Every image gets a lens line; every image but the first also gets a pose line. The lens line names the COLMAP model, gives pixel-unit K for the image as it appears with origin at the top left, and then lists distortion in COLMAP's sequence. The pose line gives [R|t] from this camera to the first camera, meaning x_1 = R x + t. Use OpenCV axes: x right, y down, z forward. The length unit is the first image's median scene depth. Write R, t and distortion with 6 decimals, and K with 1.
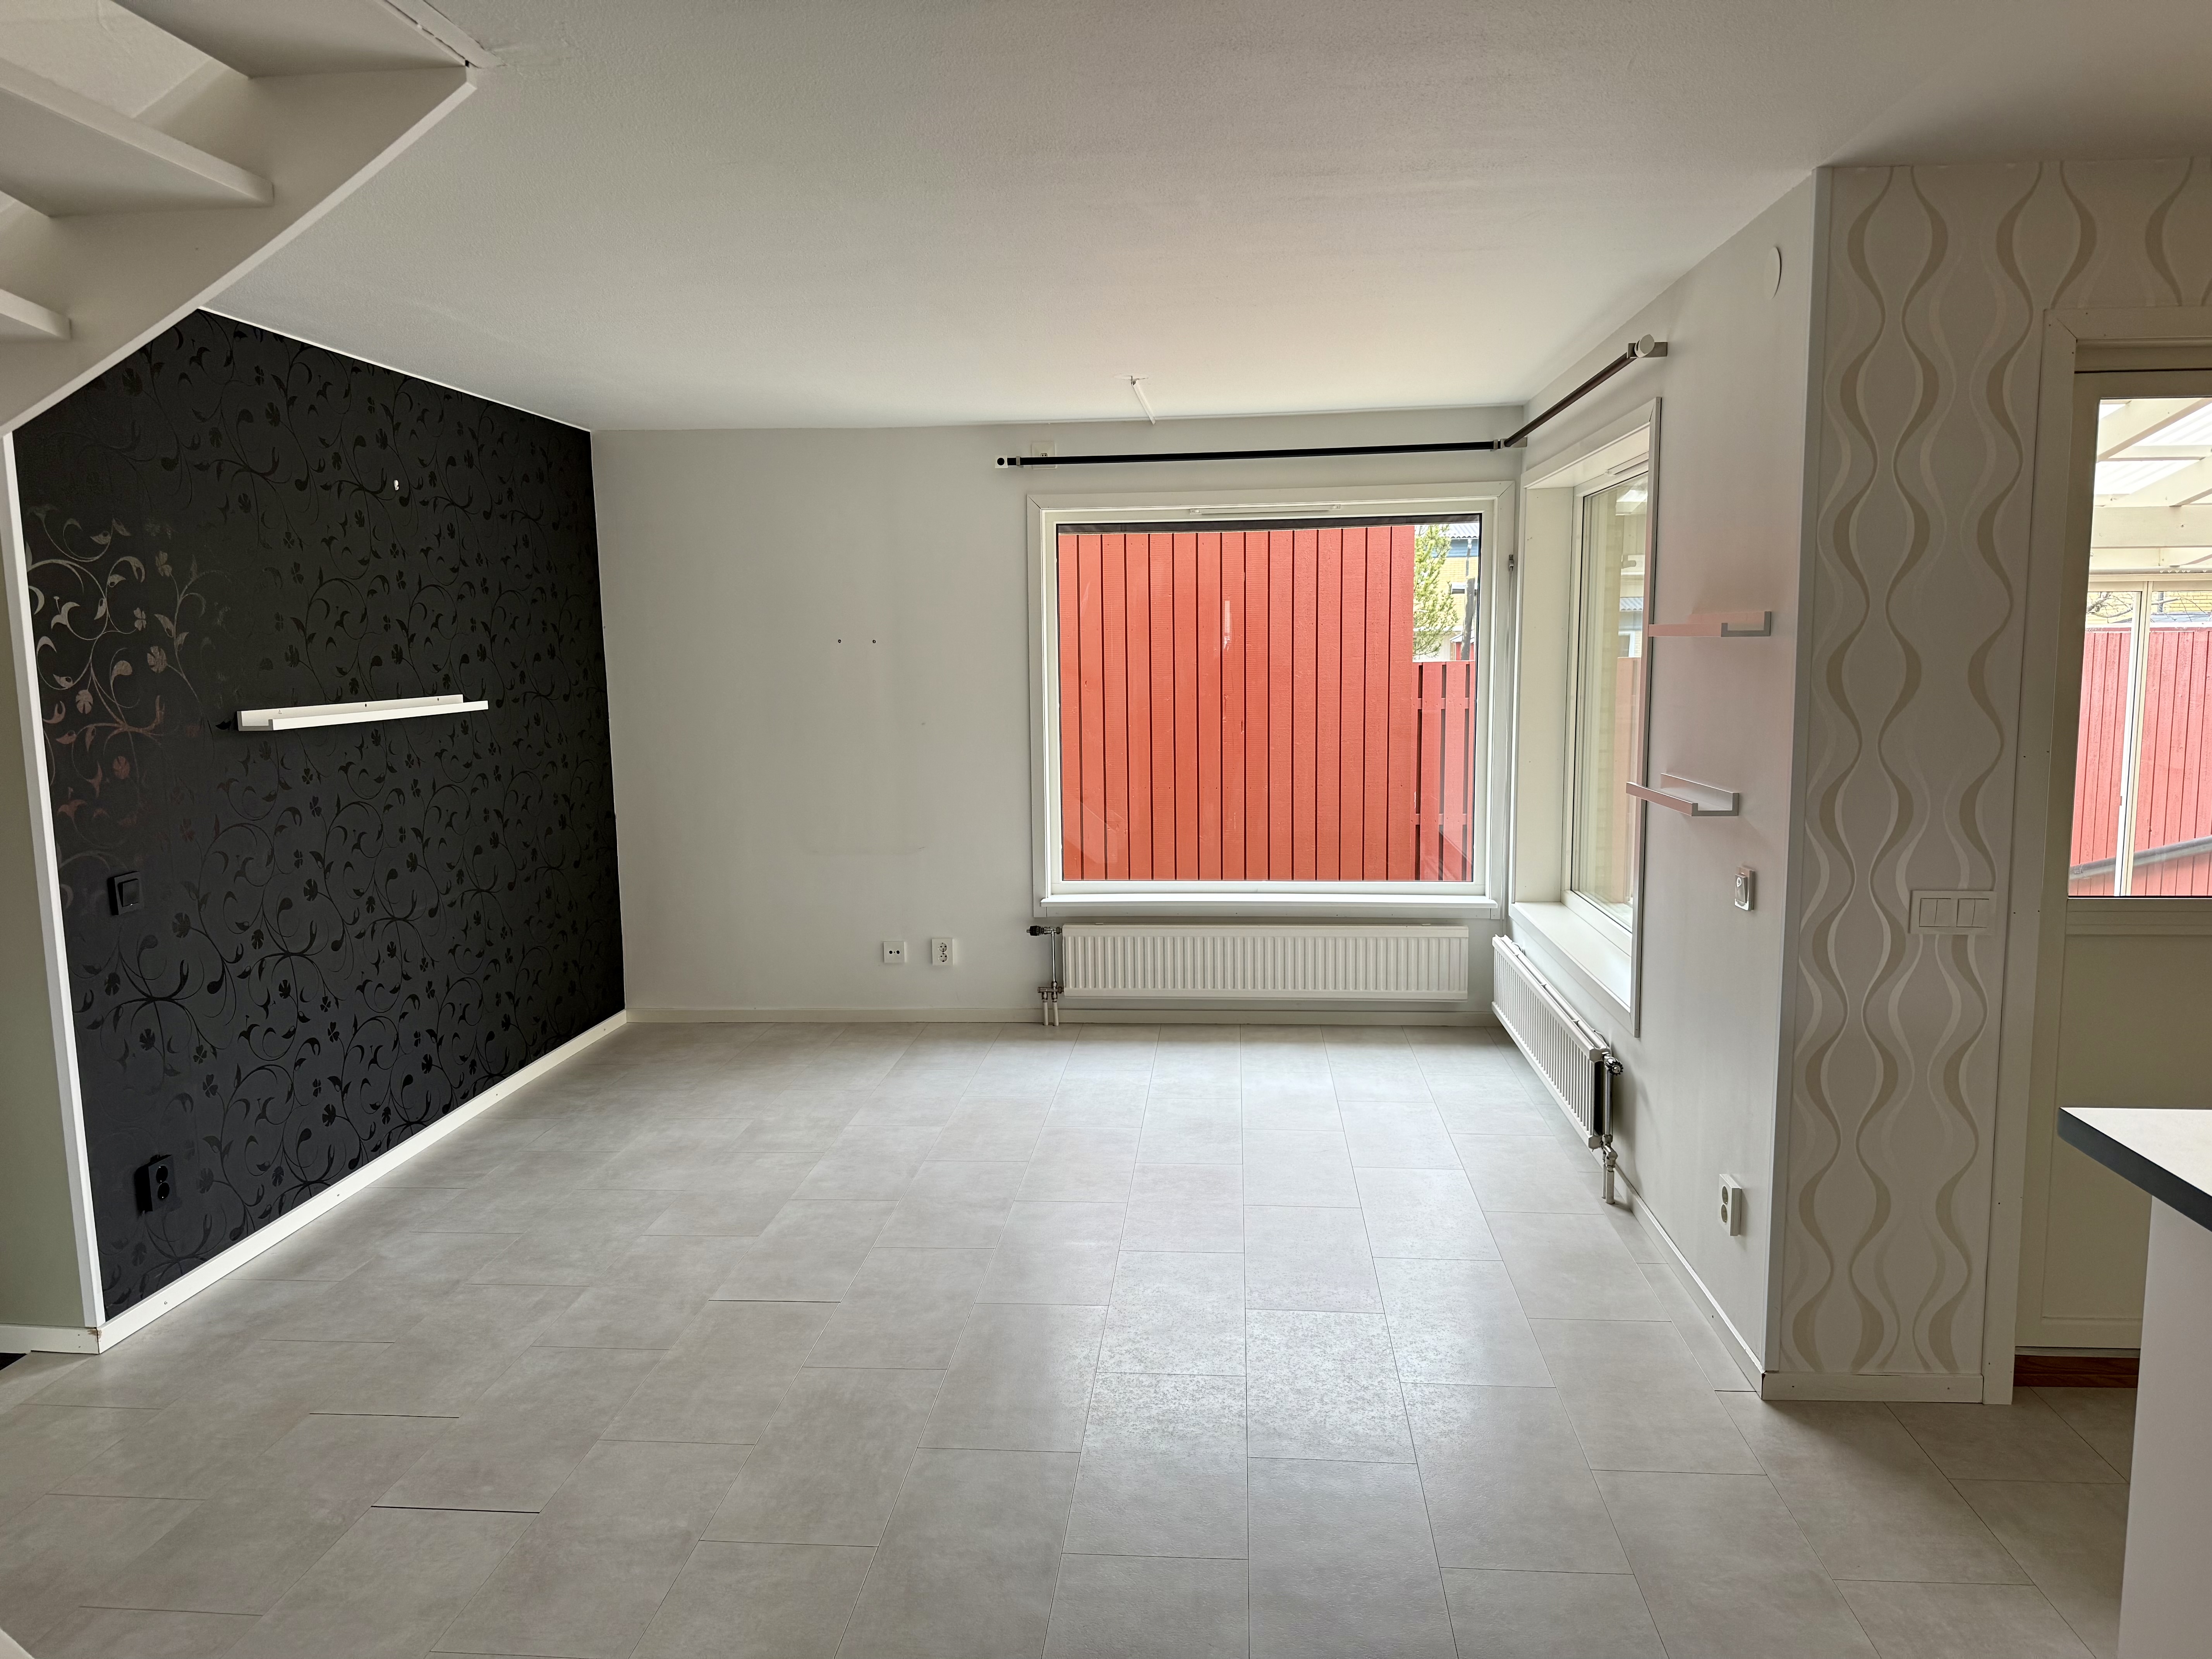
lens RADIAL K [[1541.5, 0, 1124.2], [0, 1541.5, 838.2], [0, 0, 1]] dist [0.026312, -0.029114]
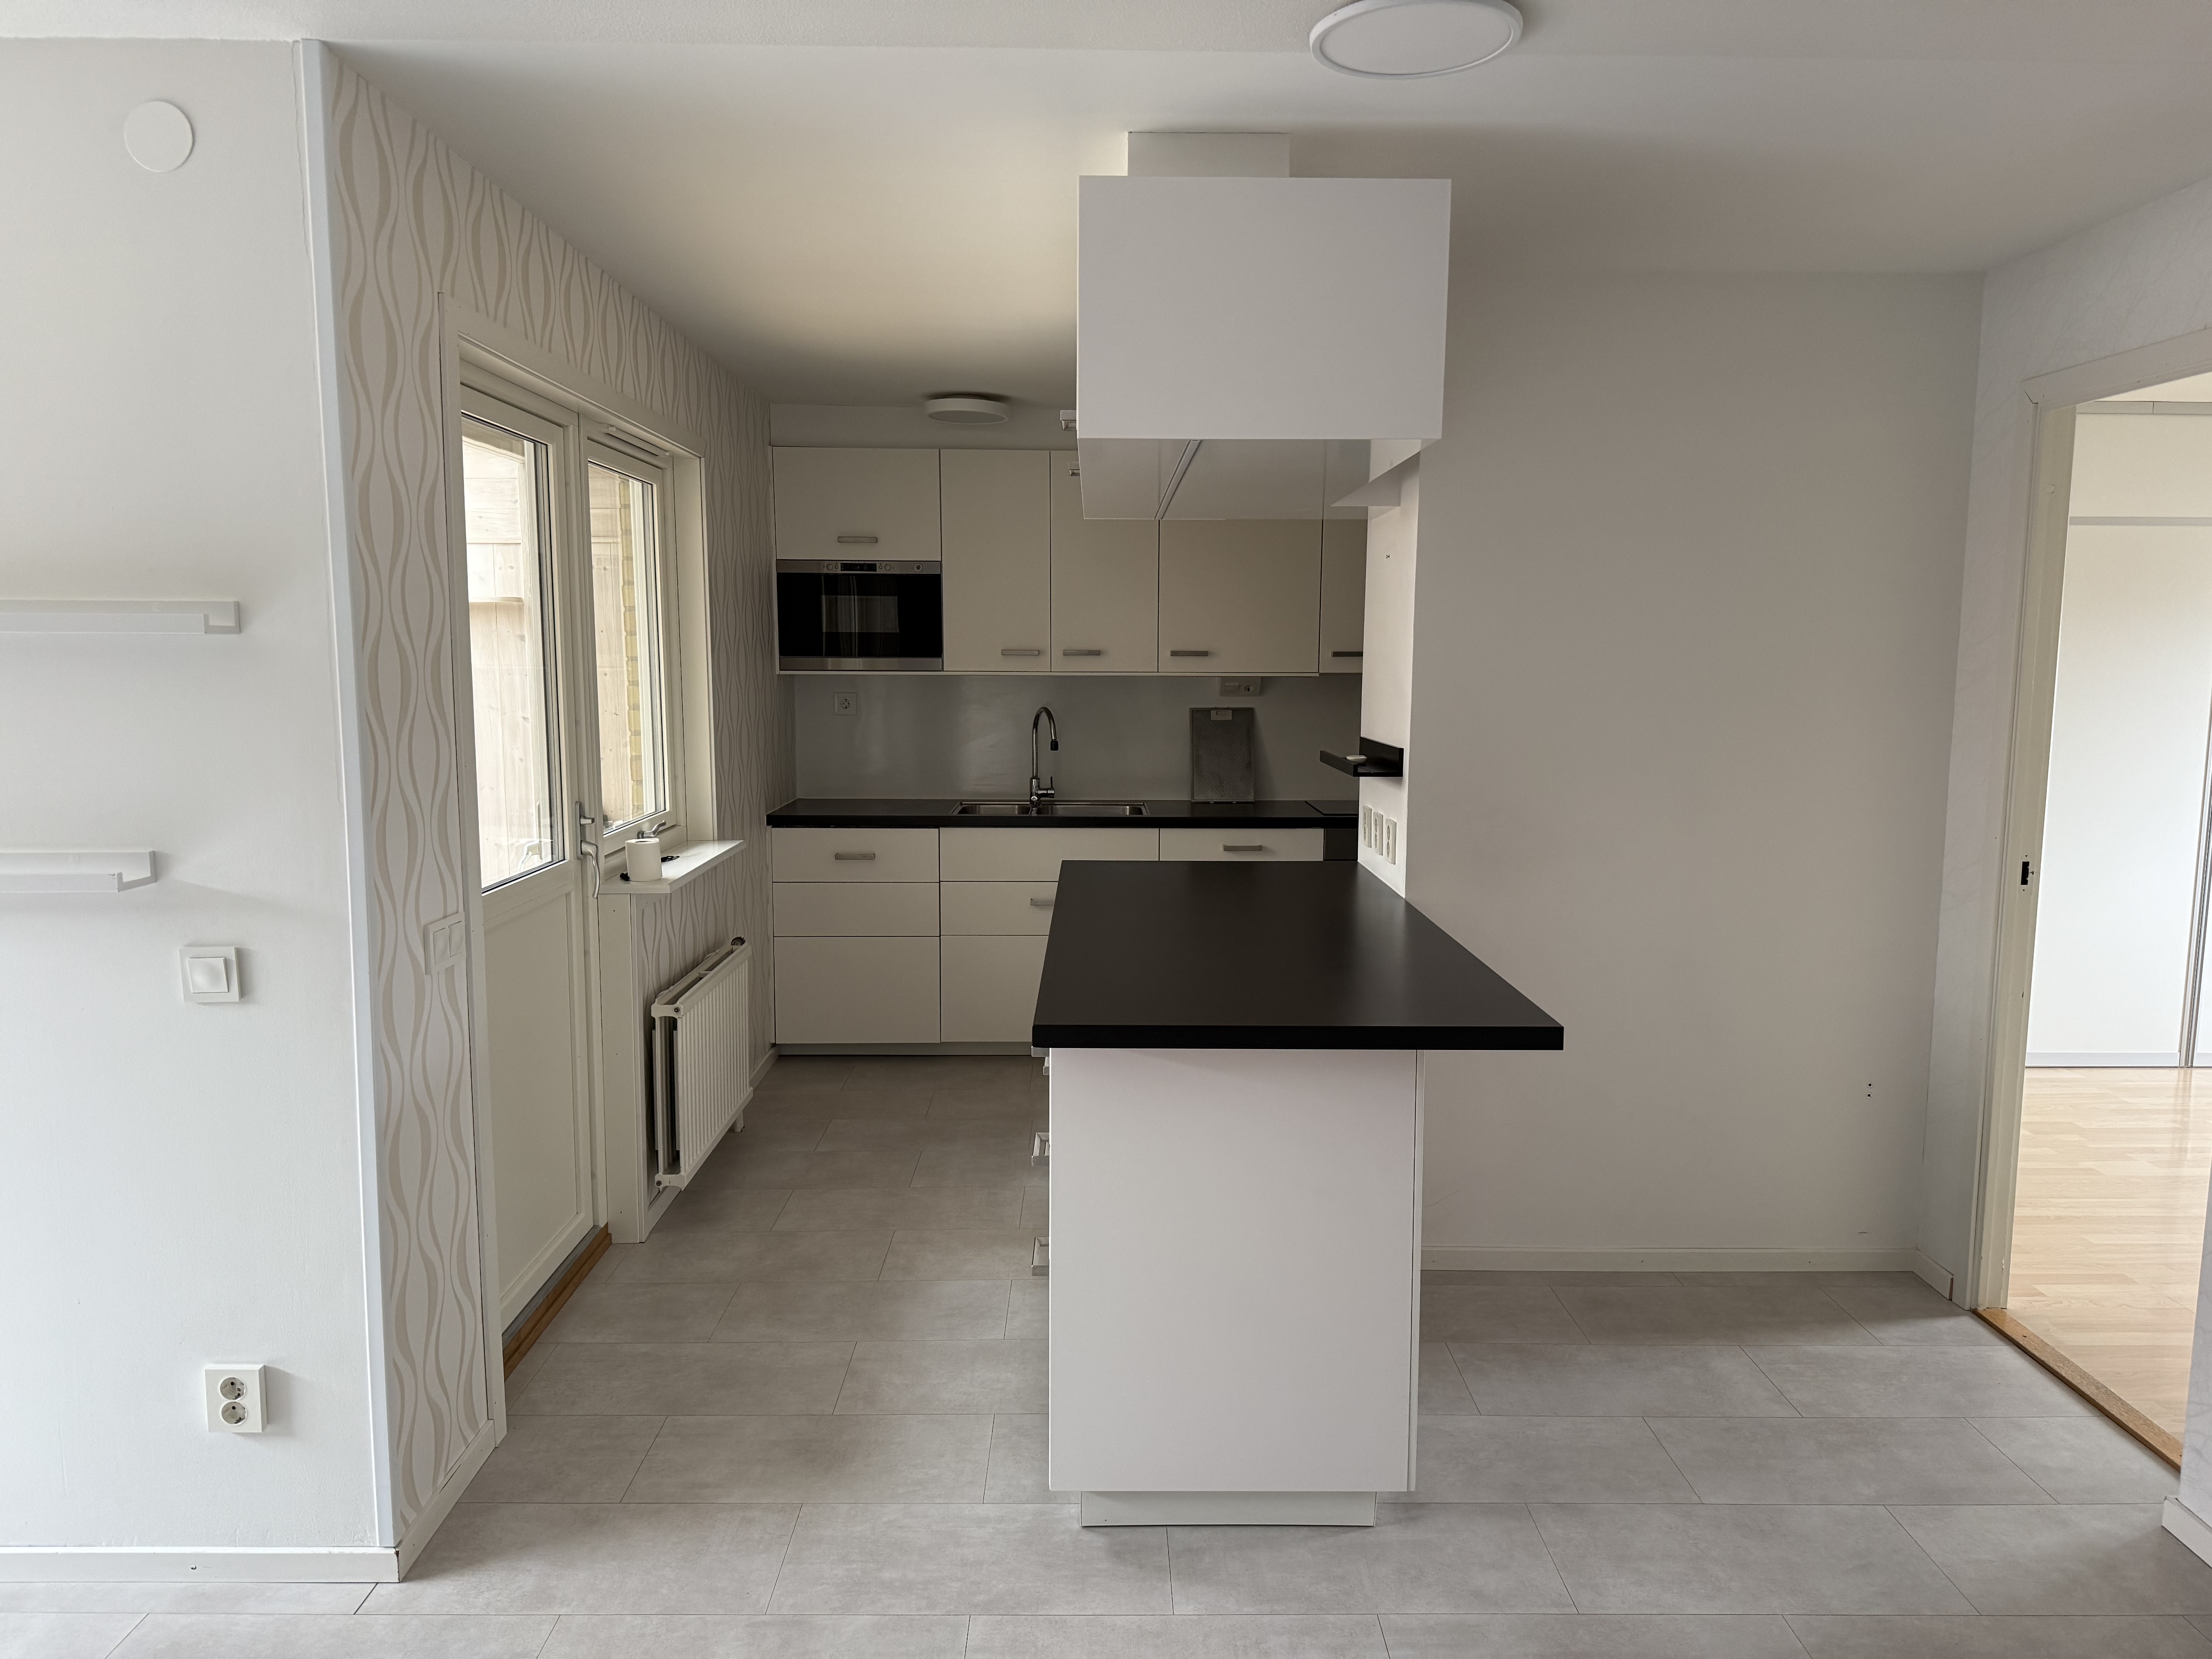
lens RADIAL K [[1541.5, 0, 1088.1], [0, 1541.5, 839.2], [0, 0, 1]] dist [0.026312, -0.029114]
pose [[-0.086757, -0.104868, 0.990695, -0.339675], [0.120526, 0.986035, 0.114929, -0.062291], [-0.988912, 0.129376, -0.072906, 0.587148]]
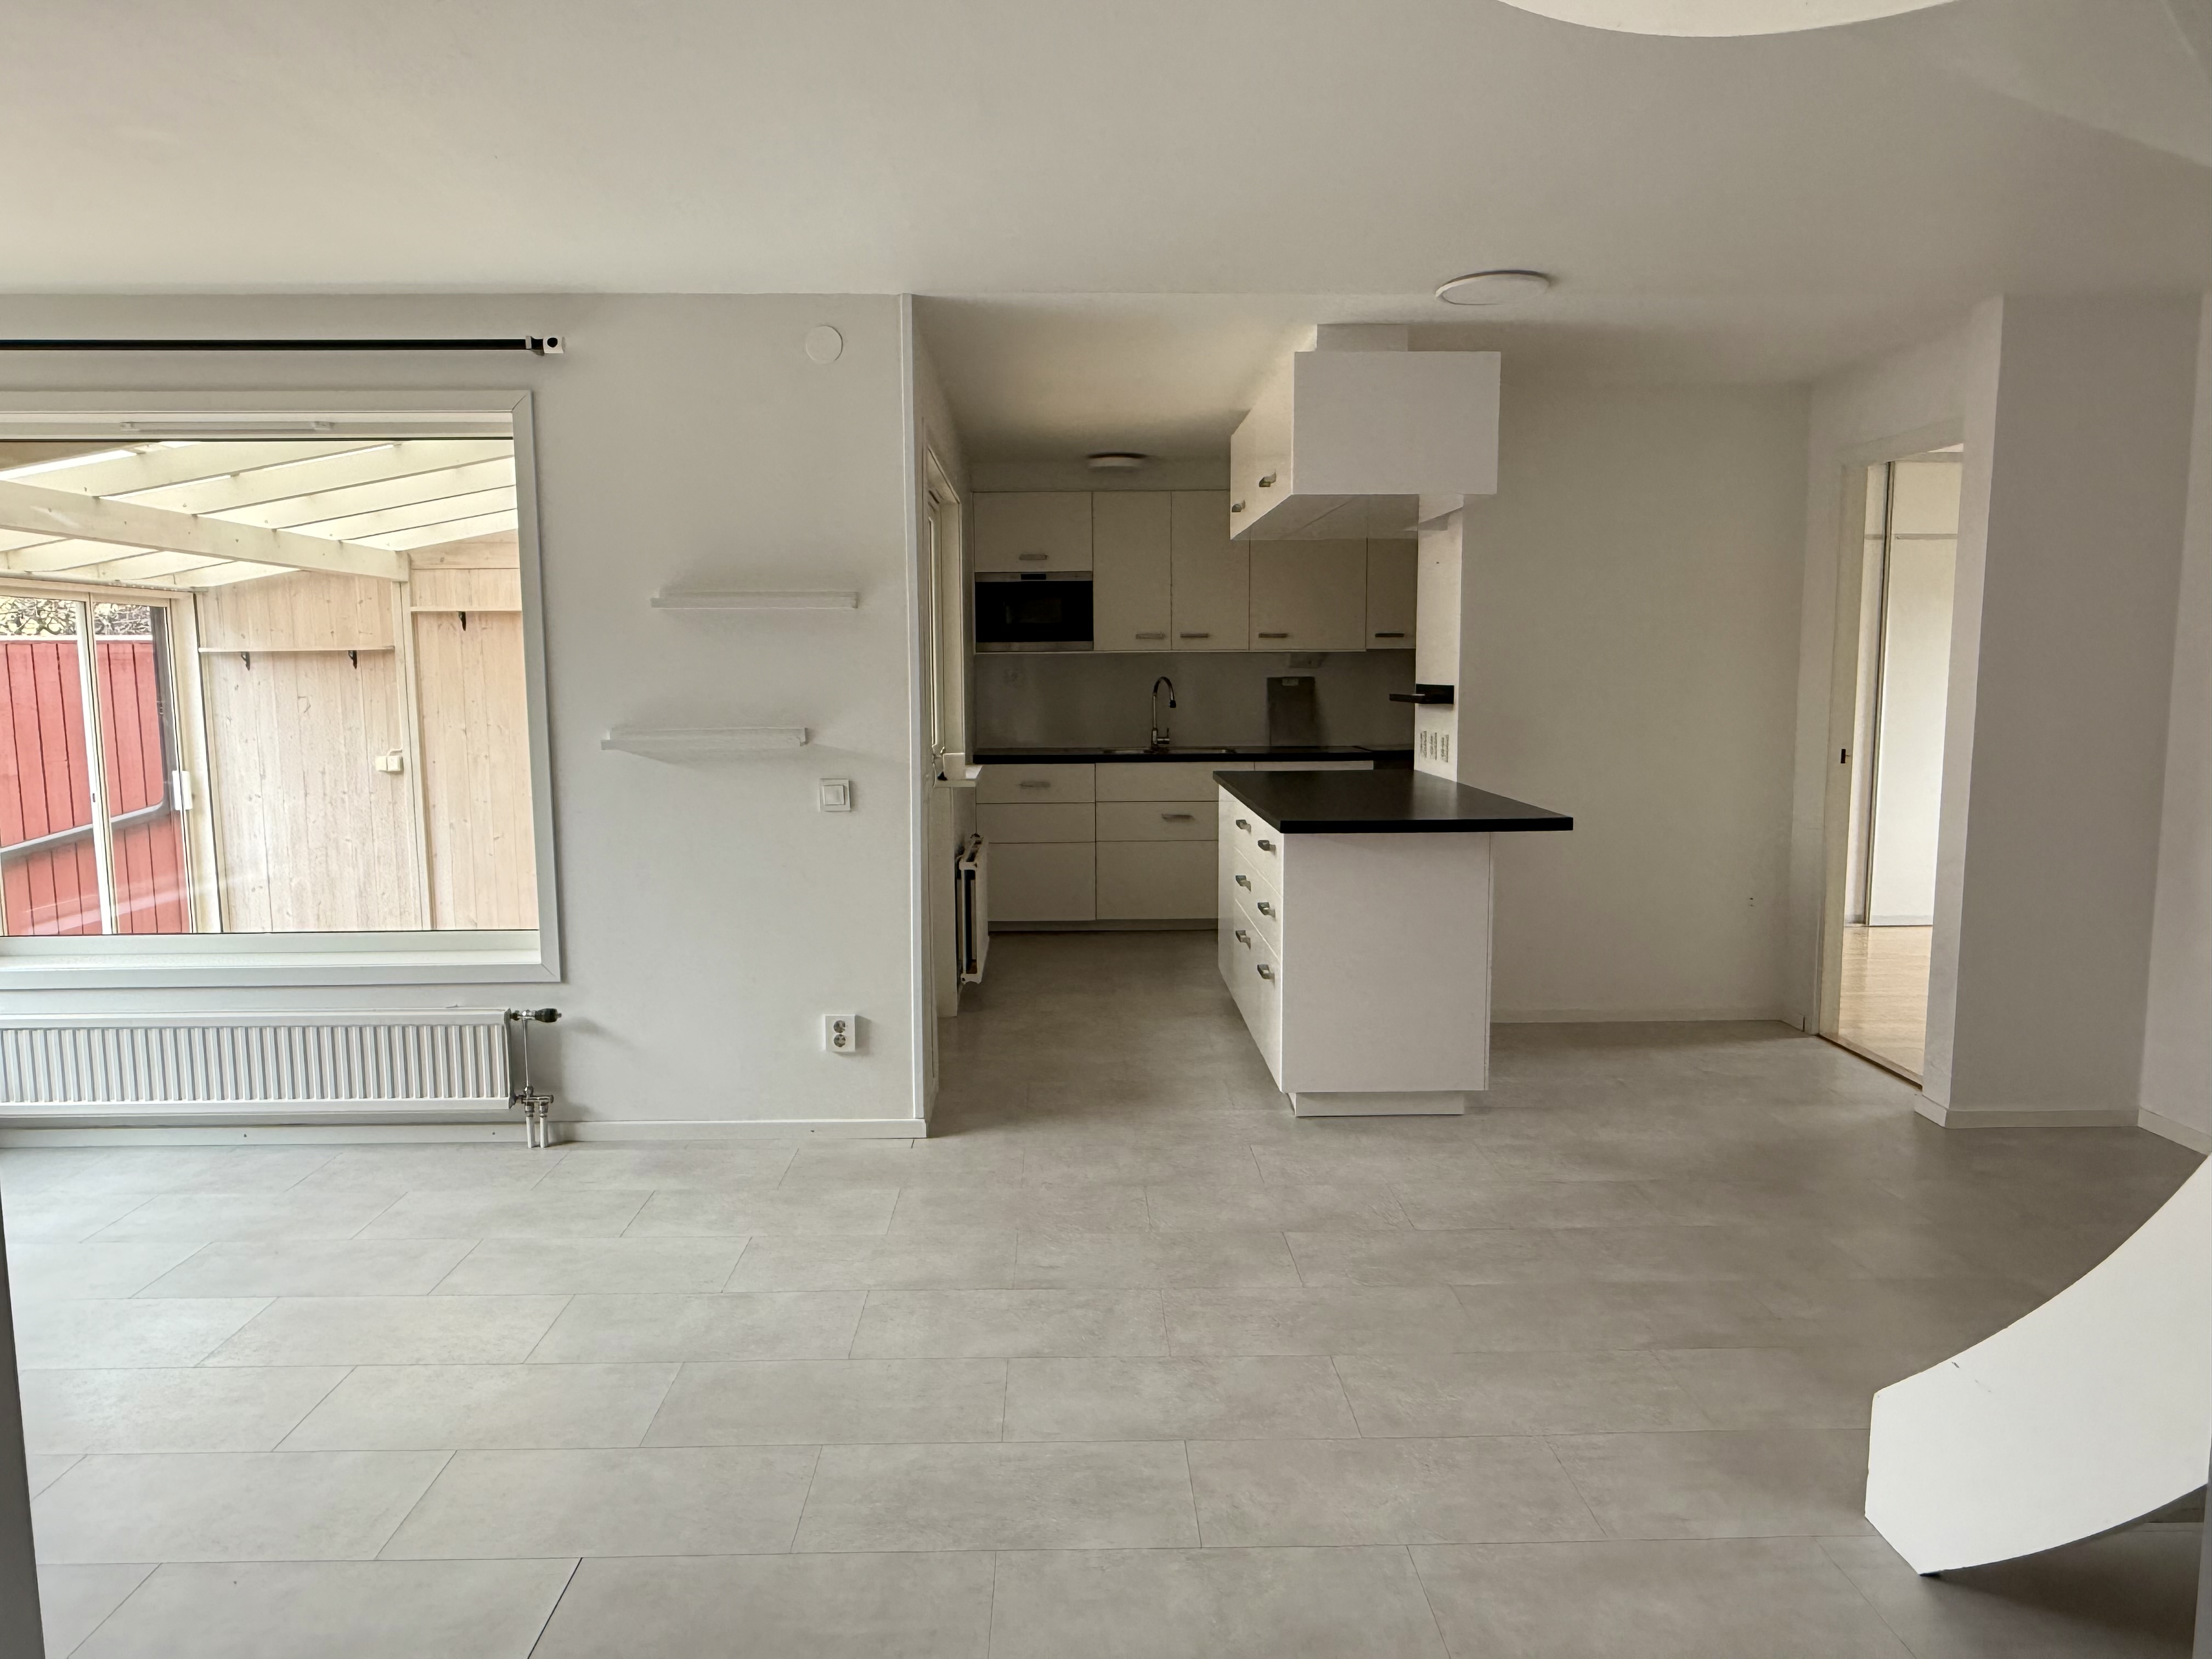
lens RADIAL K [[1444.3, 0, 1071.0], [0, 1444.3, 823.7], [0, 0, 1]] dist [-0.013595, -0.000473]
pose [[-0.090409, -0.094083, 0.991451, -0.817623], [0.132569, 0.985531, 0.105610, -0.047014], [-0.987042, 0.140984, -0.076628, 0.834369]]
